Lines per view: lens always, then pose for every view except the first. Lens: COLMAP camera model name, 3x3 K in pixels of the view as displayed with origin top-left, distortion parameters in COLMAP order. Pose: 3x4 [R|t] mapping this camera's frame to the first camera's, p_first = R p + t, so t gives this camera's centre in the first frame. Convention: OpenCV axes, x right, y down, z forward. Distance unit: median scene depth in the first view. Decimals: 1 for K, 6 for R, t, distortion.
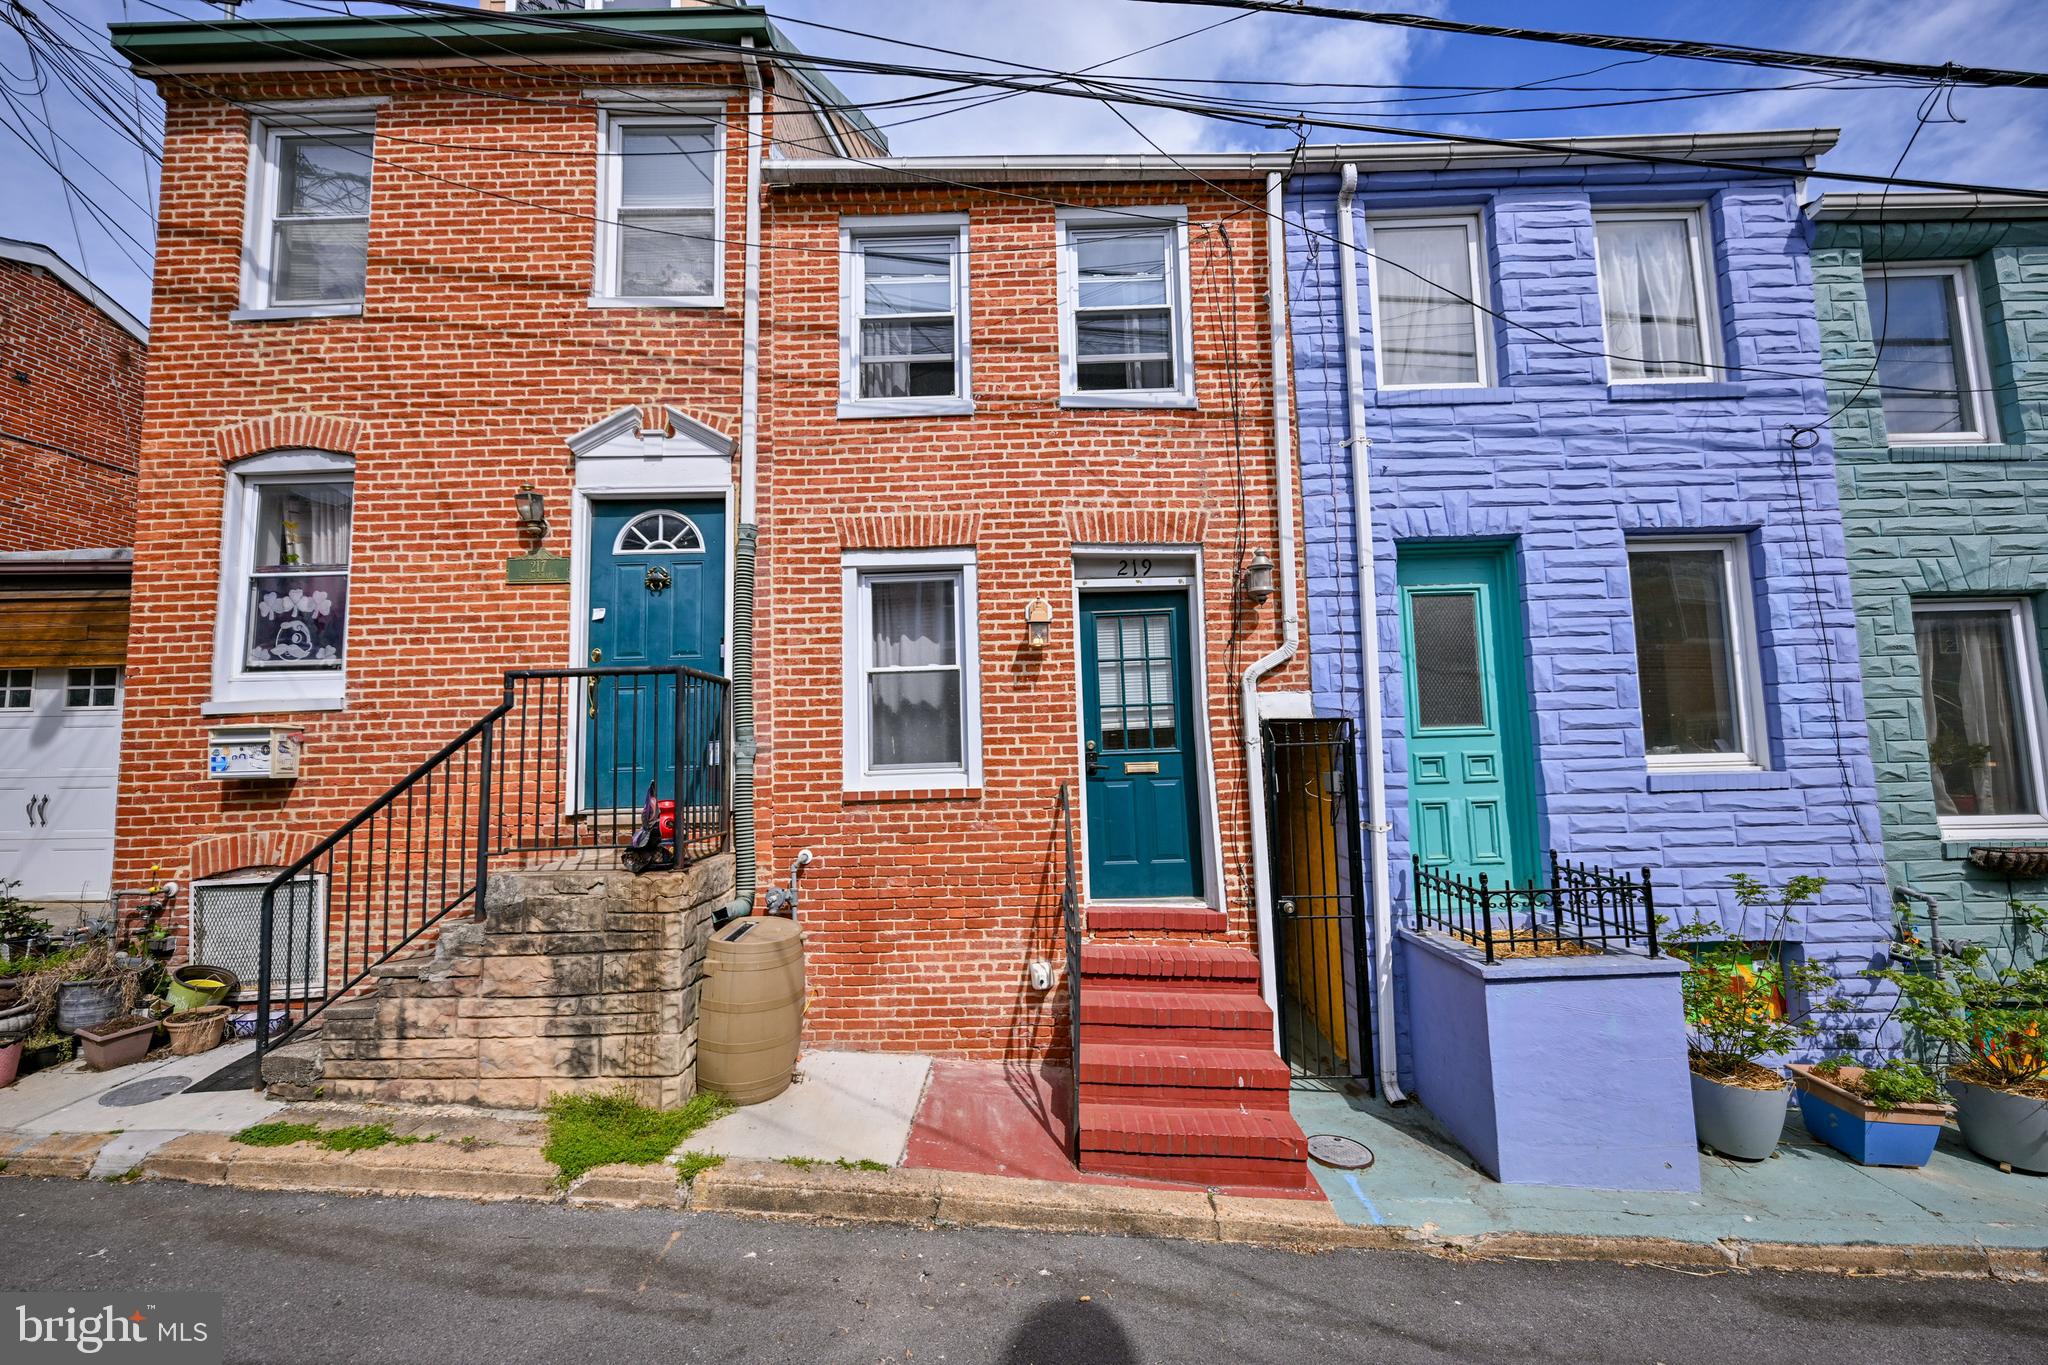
lens RADIAL K [[810.8, 0, 1018.3], [0, 810.8, 681.4], [0, 0, 1]] dist [-0.001091, -0.000097]
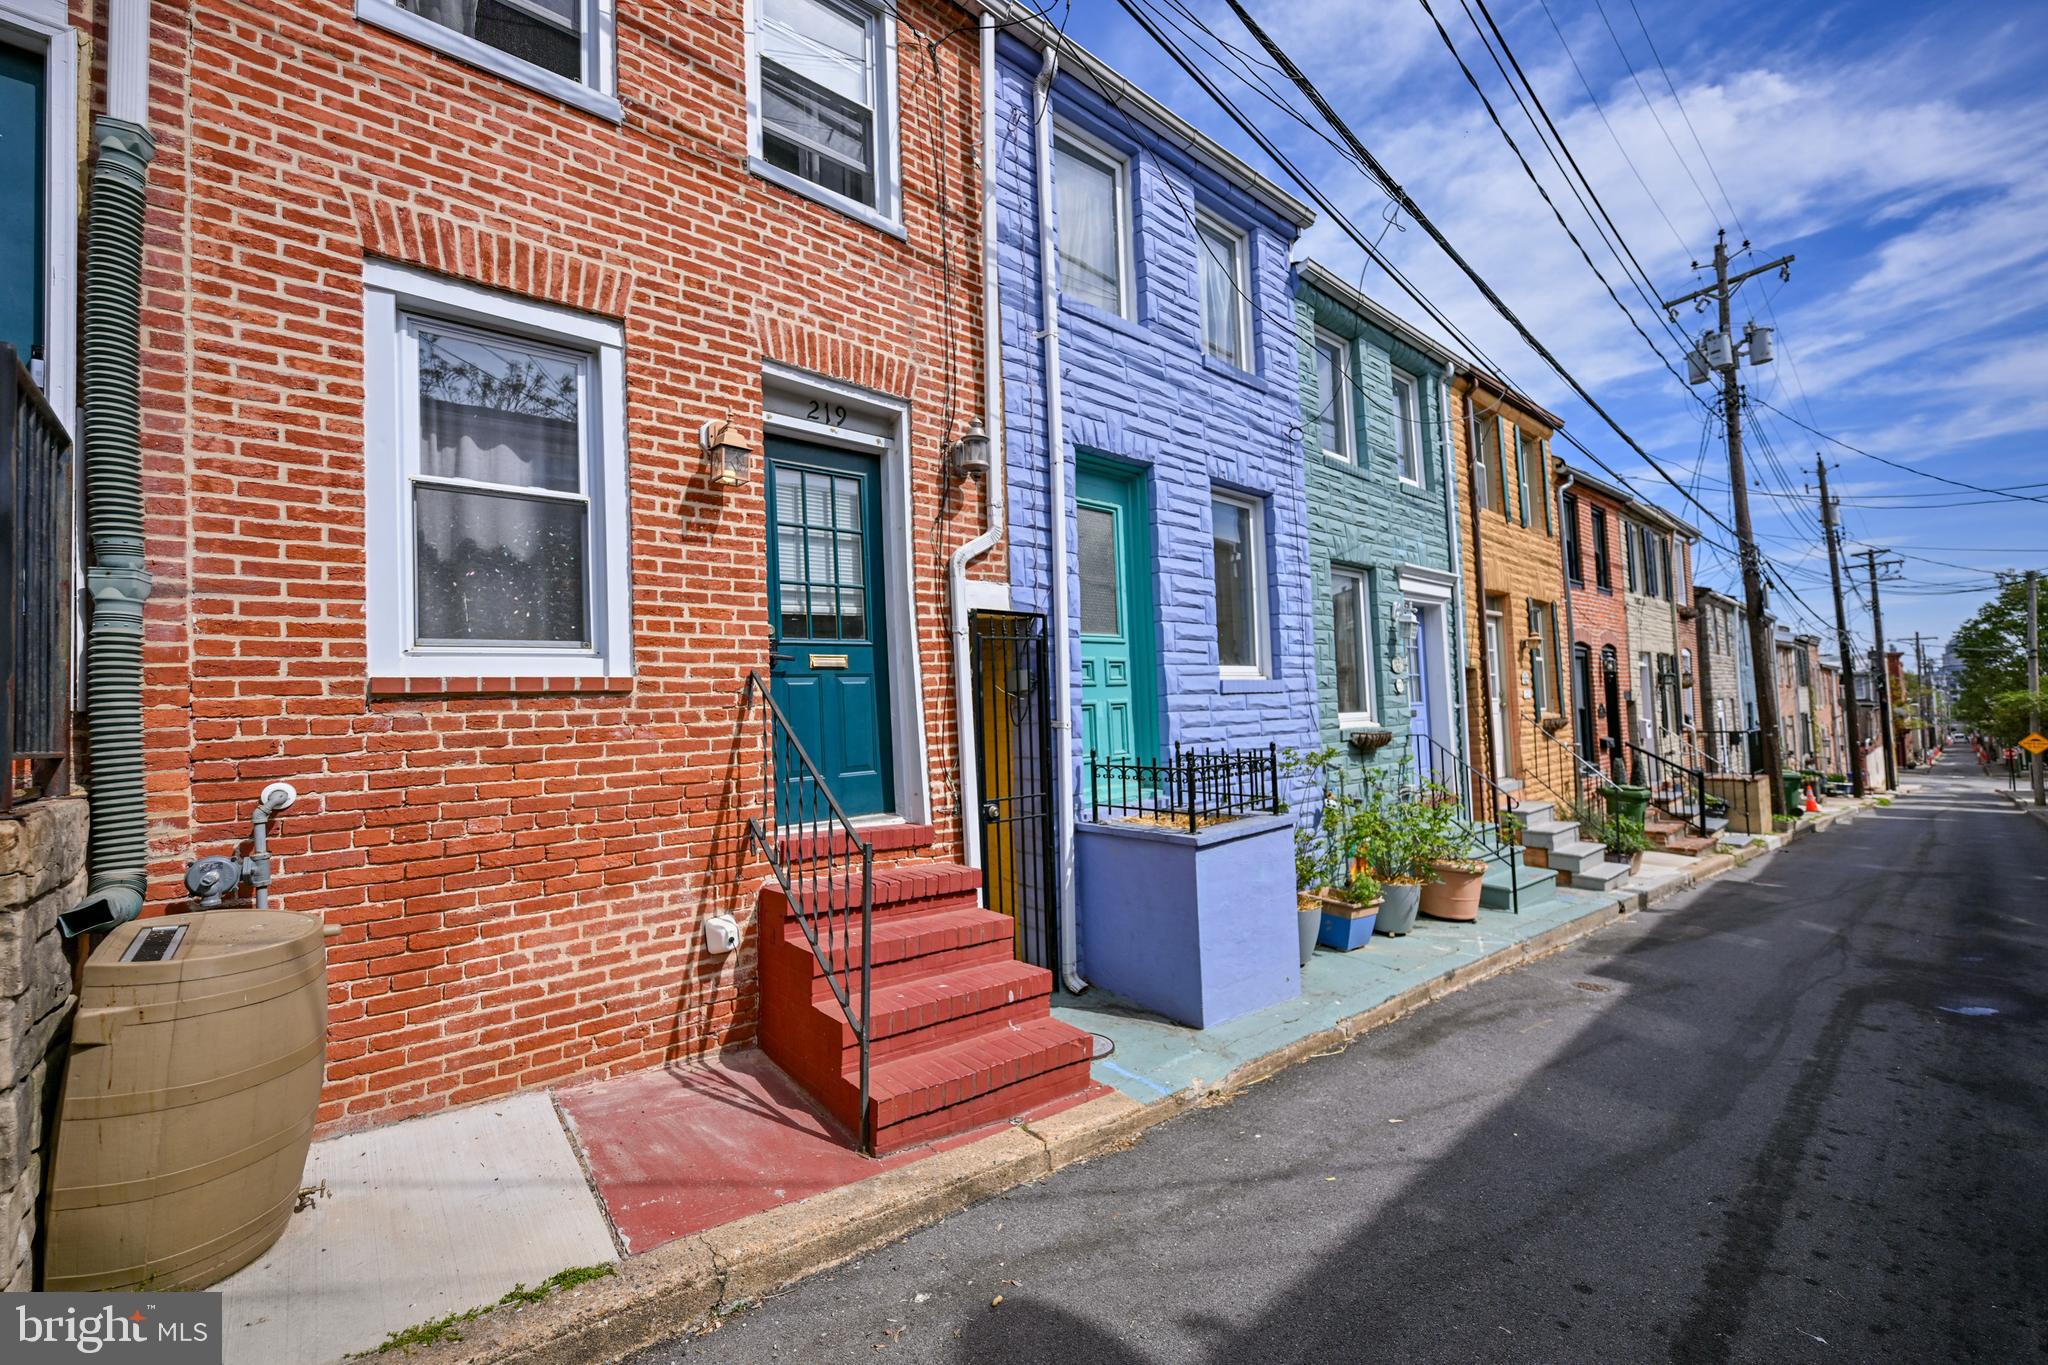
lens RADIAL K [[810.8, 0, 1018.3], [0, 810.8, 681.4], [0, 0, 1]] dist [-0.001091, -0.000097]
pose [[0.748868, 0.024342, 0.662272, -0.252626], [-0.042133, 0.999052, 0.010921, 0.113830], [-0.661379, -0.036082, 0.749184, 0.277589]]
